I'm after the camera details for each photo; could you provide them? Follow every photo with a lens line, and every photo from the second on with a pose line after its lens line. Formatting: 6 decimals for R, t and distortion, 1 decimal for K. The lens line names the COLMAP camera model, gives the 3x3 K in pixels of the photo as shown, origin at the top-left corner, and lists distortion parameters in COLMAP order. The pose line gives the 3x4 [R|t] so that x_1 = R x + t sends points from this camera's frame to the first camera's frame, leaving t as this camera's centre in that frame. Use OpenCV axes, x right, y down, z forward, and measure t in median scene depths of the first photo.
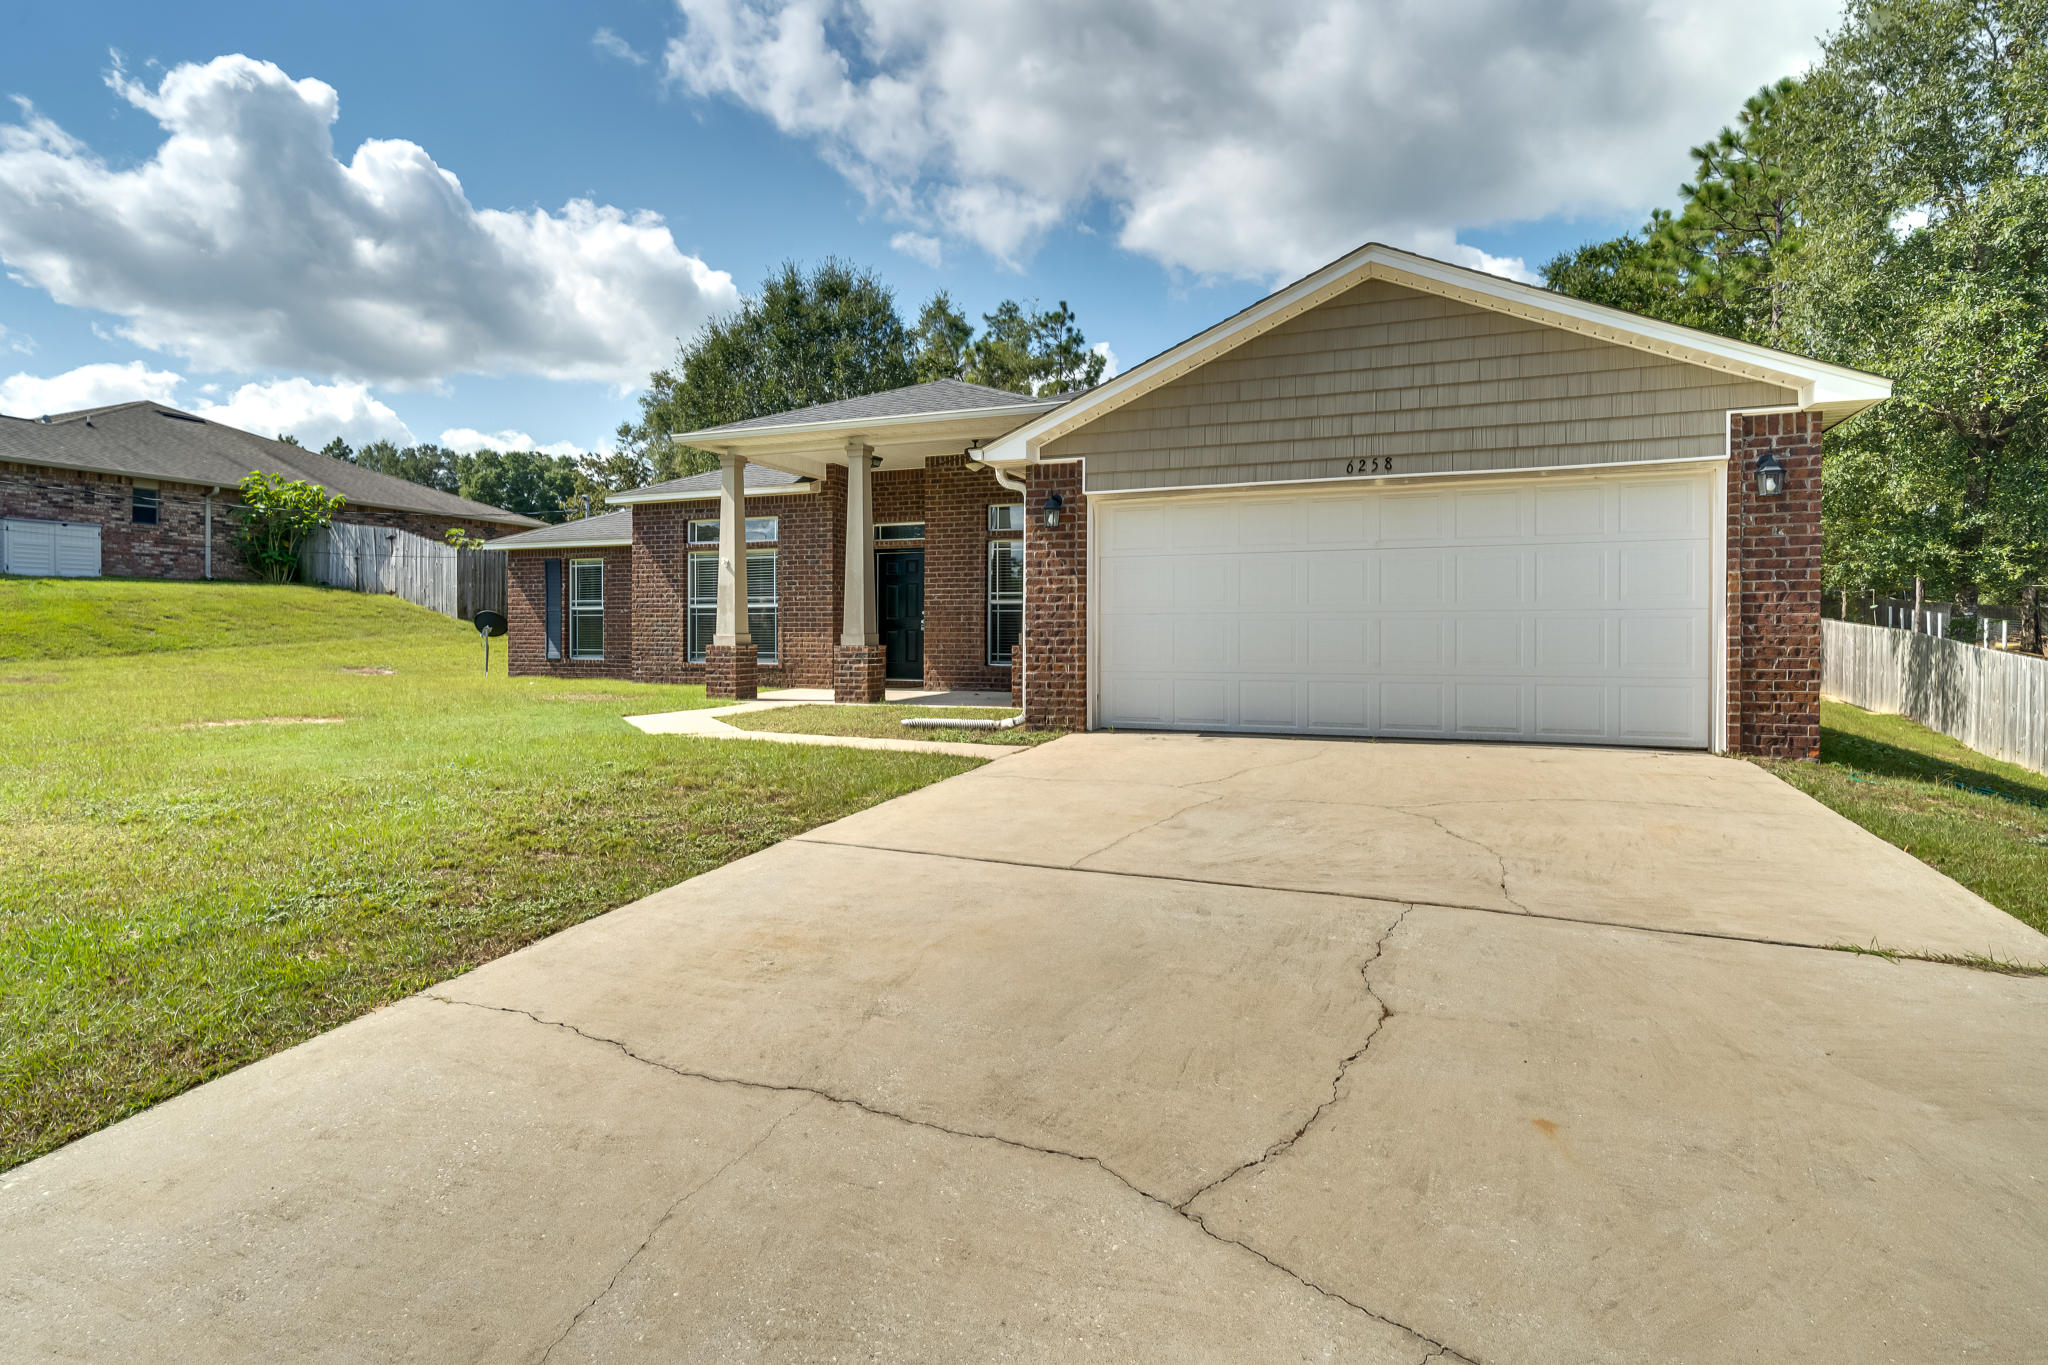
lens RADIAL K [[1065.2, 0, 1023.3], [0, 1065.2, 635.4], [0, 0, 1]] dist [-0.000146, -0.000802]
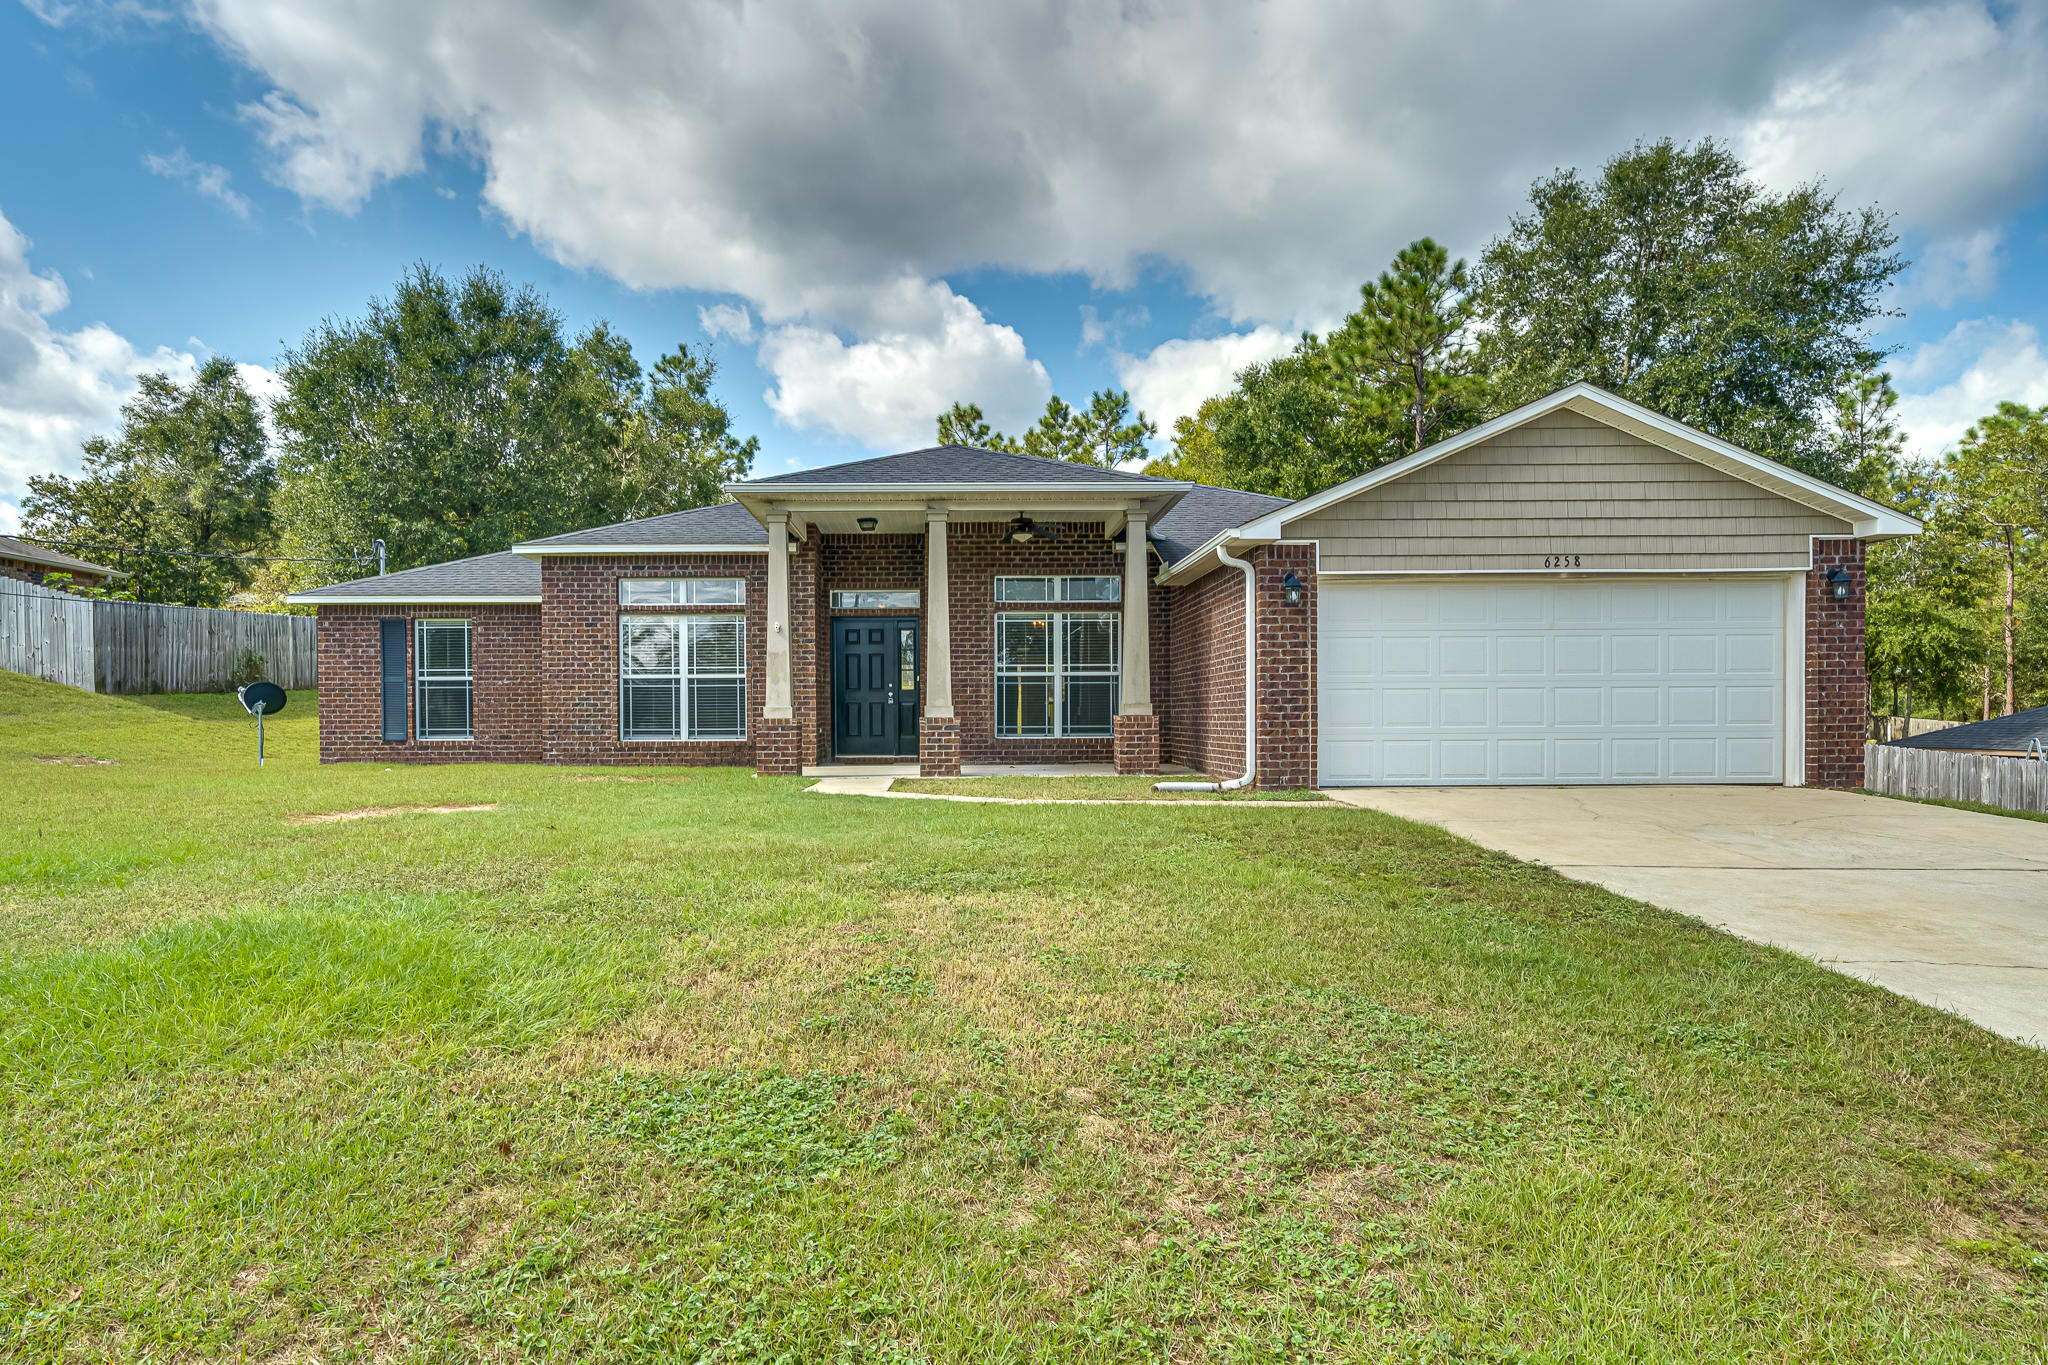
lens RADIAL K [[1142.6, 0, 990.3], [0, 1142.6, 727.8], [0, 0, 1]] dist [0.000067, 0.000684]
pose [[0.923504, -0.009129, 0.383480, -0.699523], [0.005702, 0.999933, 0.010074, 0.012312], [-0.383547, -0.007116, 0.923494, 0.039048]]
